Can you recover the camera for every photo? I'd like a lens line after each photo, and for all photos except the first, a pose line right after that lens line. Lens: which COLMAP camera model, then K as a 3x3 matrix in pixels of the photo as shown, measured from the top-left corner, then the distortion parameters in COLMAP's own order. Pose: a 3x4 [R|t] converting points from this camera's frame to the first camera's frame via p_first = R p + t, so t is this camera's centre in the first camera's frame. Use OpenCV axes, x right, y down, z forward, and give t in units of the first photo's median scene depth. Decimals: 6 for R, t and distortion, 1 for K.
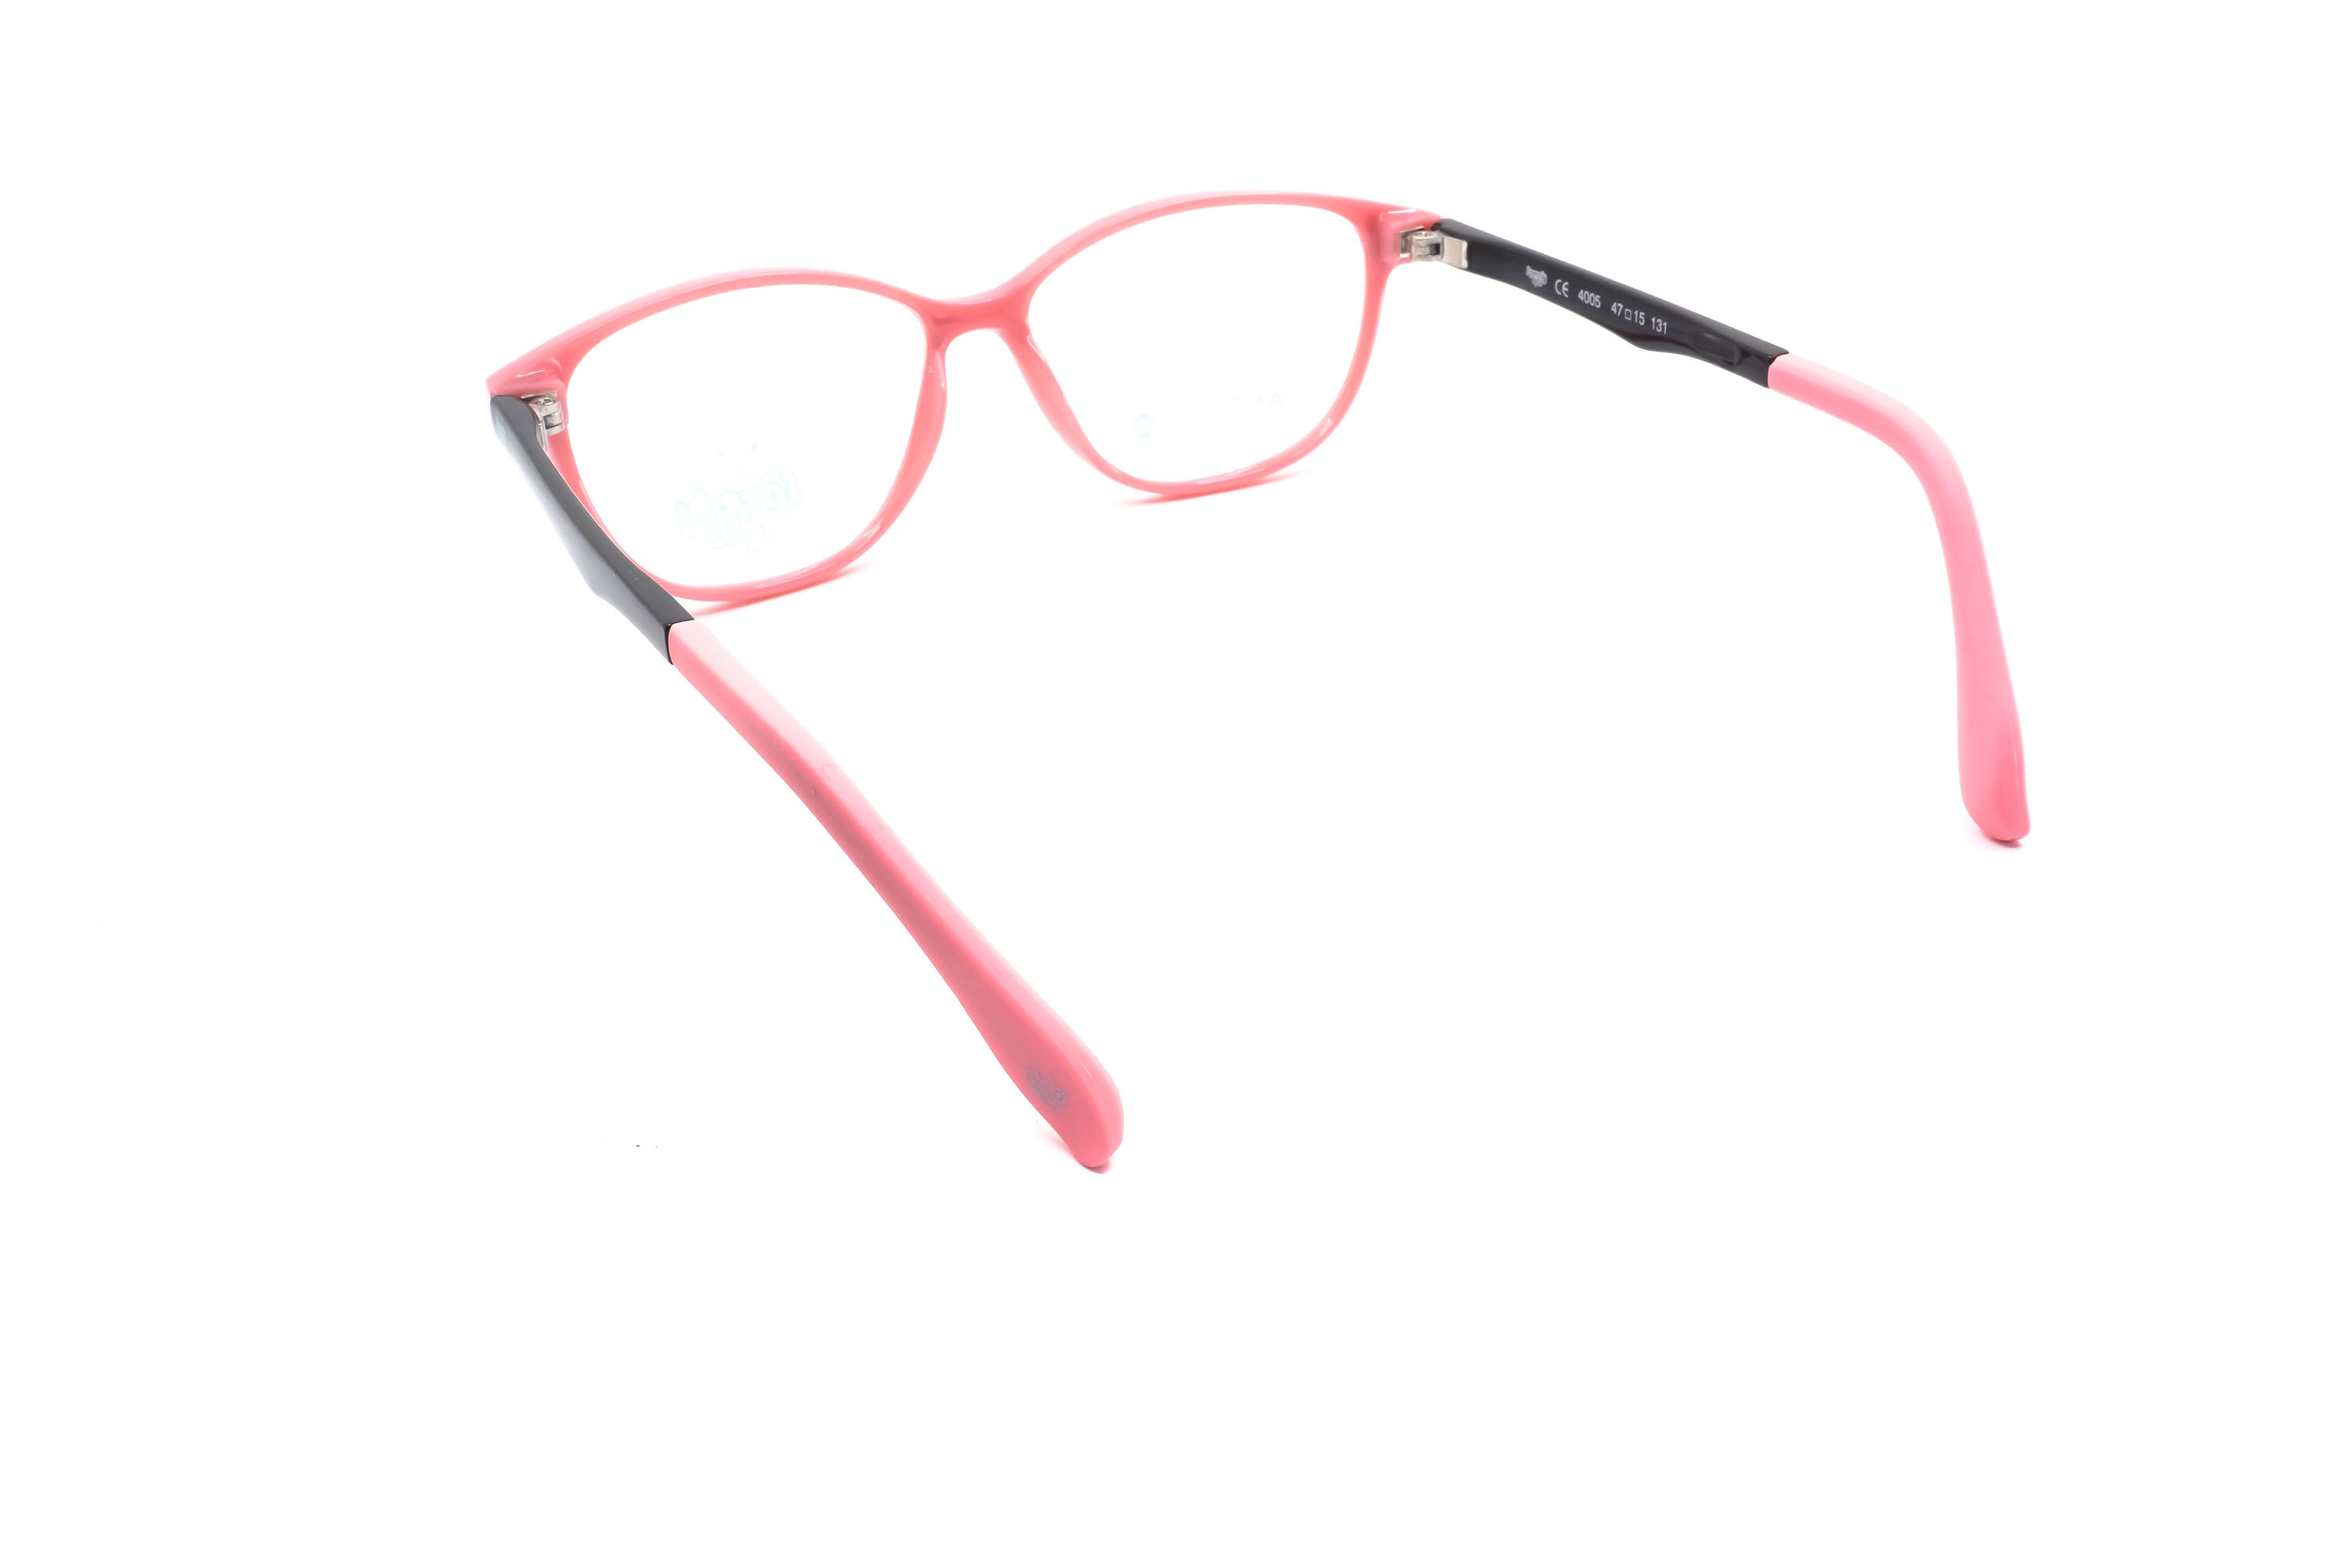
lens RADIAL K [[2373.3, 0, 1176.0], [0, 2373.3, 784.0], [0, 0, 1]] dist [0.045847, -0.002273]
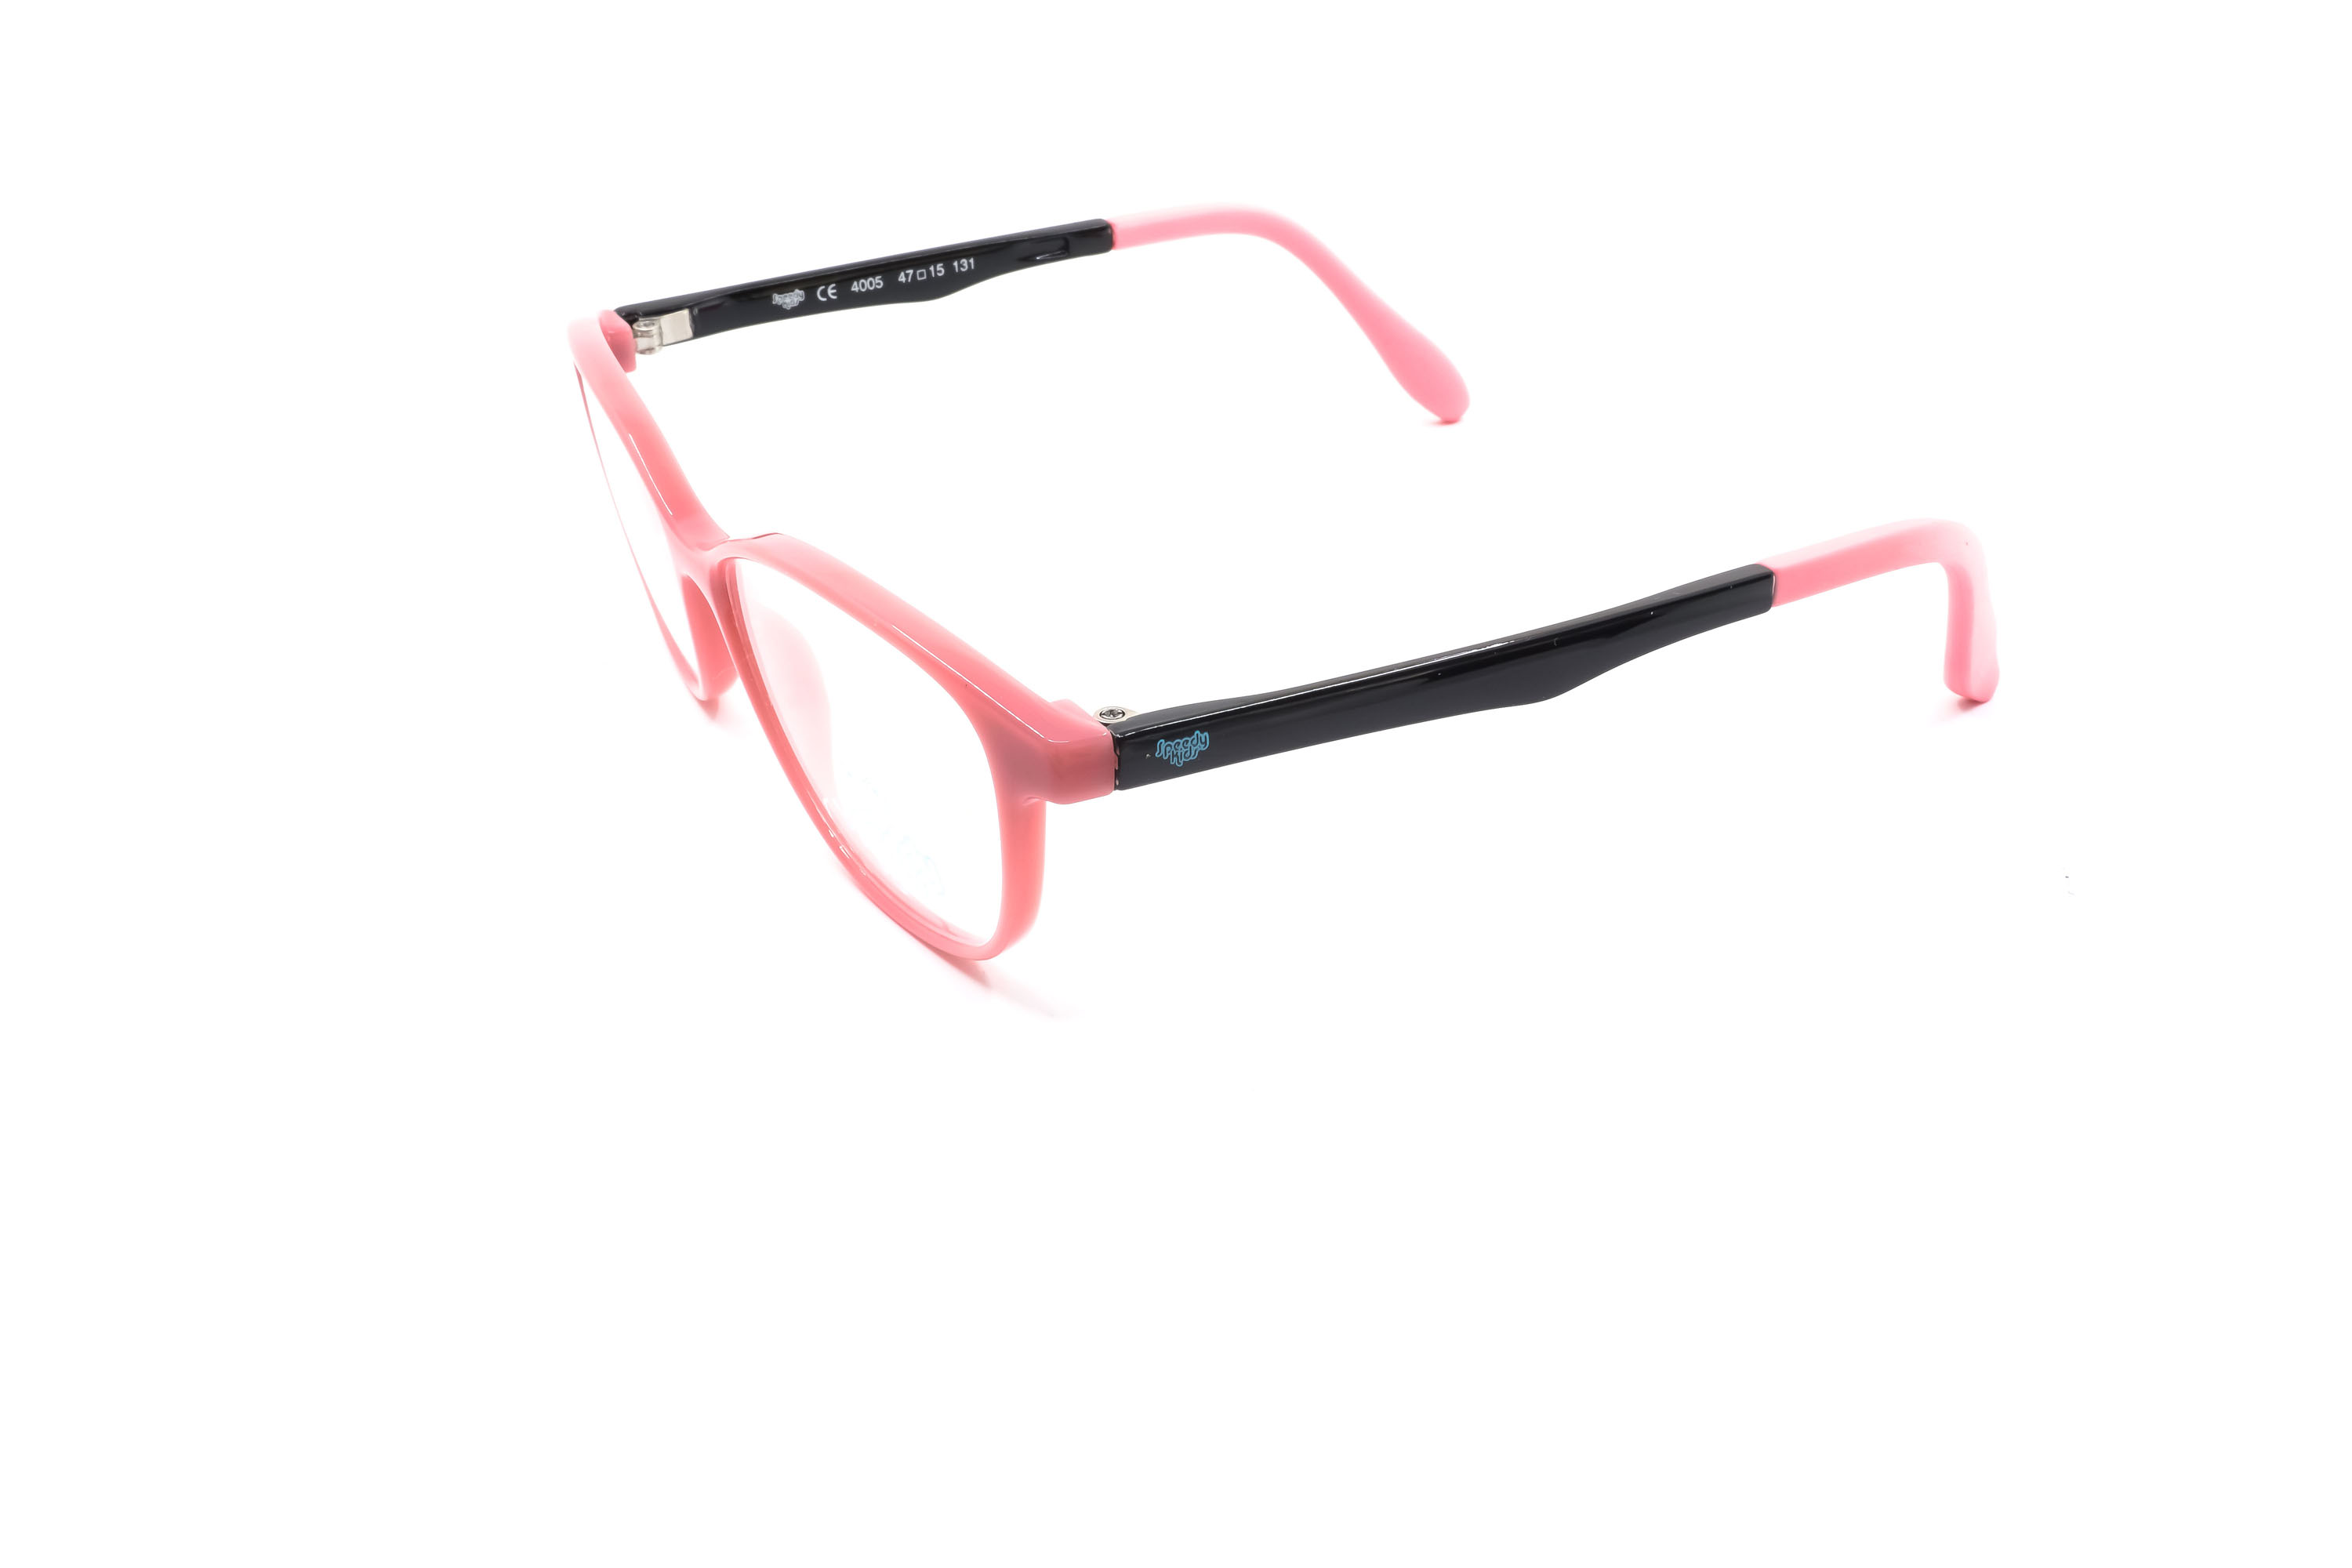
lens RADIAL K [[2373.3, 0, 1176.0], [0, 2373.3, 784.0], [0, 0, 1]] dist [0.045847, -0.002273]
pose [[0.007299, -0.483278, 0.875437, -0.821968], [0.502509, 0.758664, 0.414625, -0.392541], [-0.864541, 0.436889, 0.248389, 0.703259]]
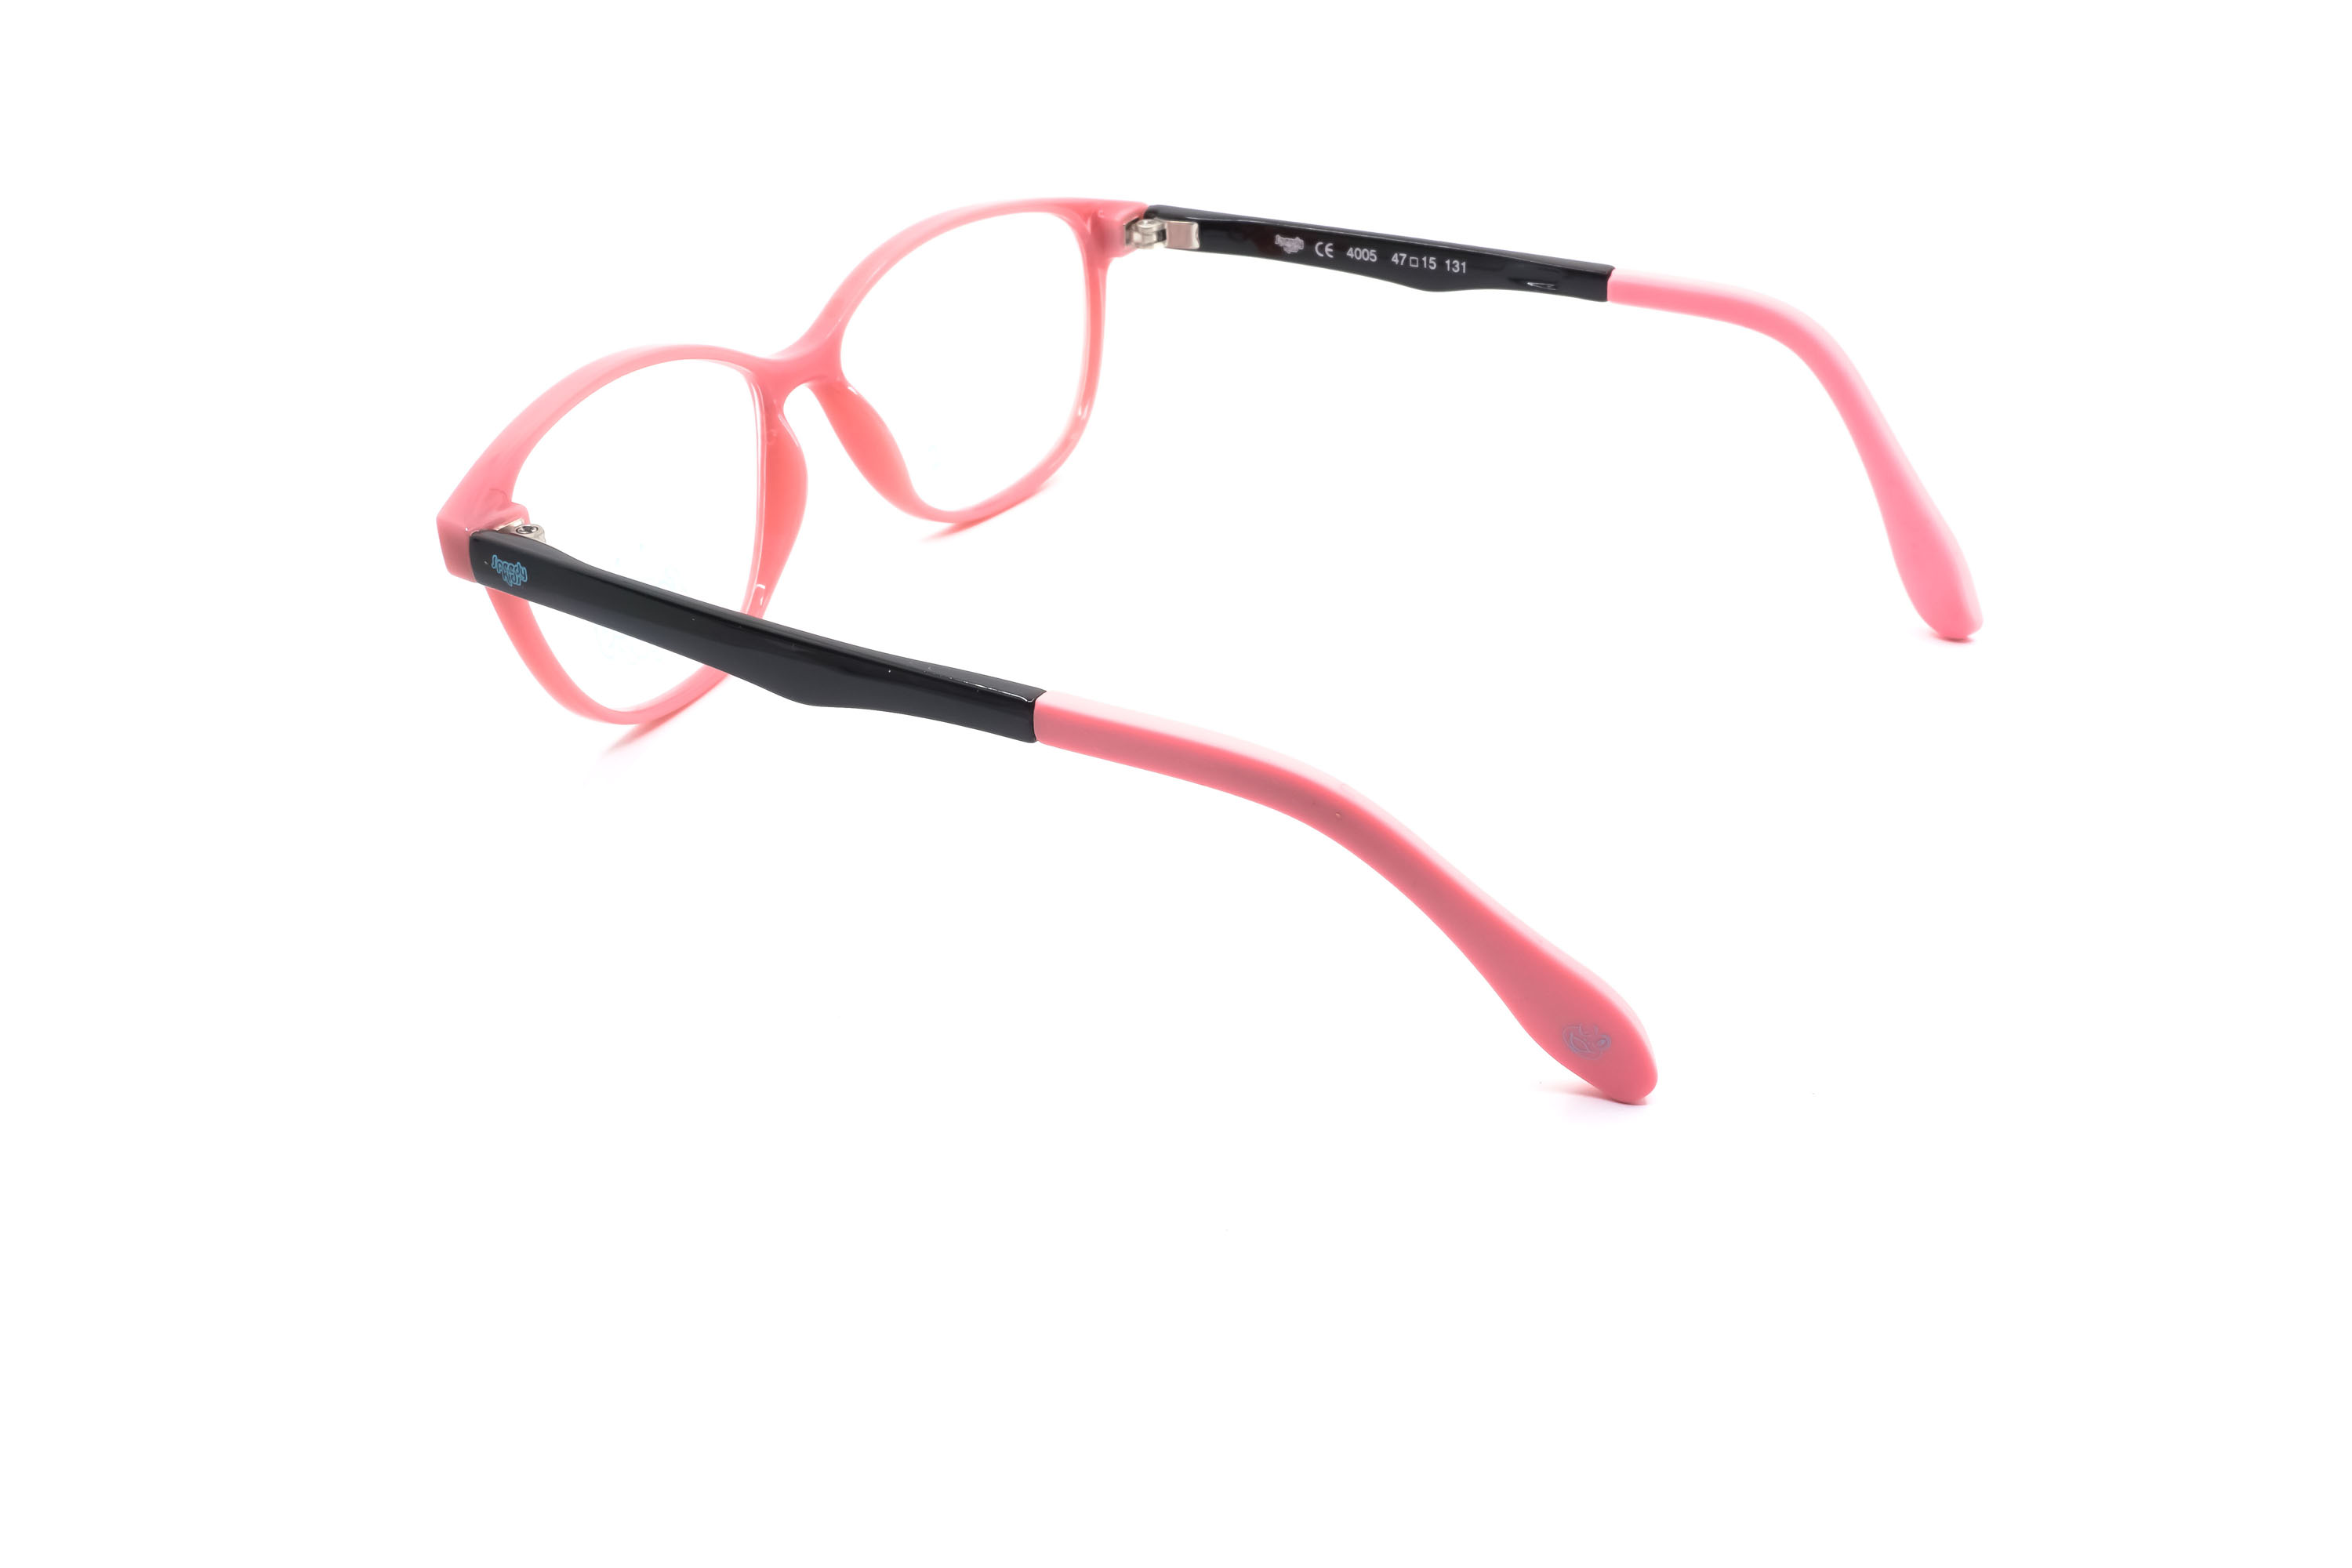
lens RADIAL K [[2373.3, 0, 1176.0], [0, 2373.3, 784.0], [0, 0, 1]] dist [0.045847, -0.002273]
pose [[0.869576, -0.242136, 0.430357, -0.400455], [0.245141, 0.968226, 0.049434, -0.047600], [-0.428653, 0.062512, 0.901304, 0.094991]]
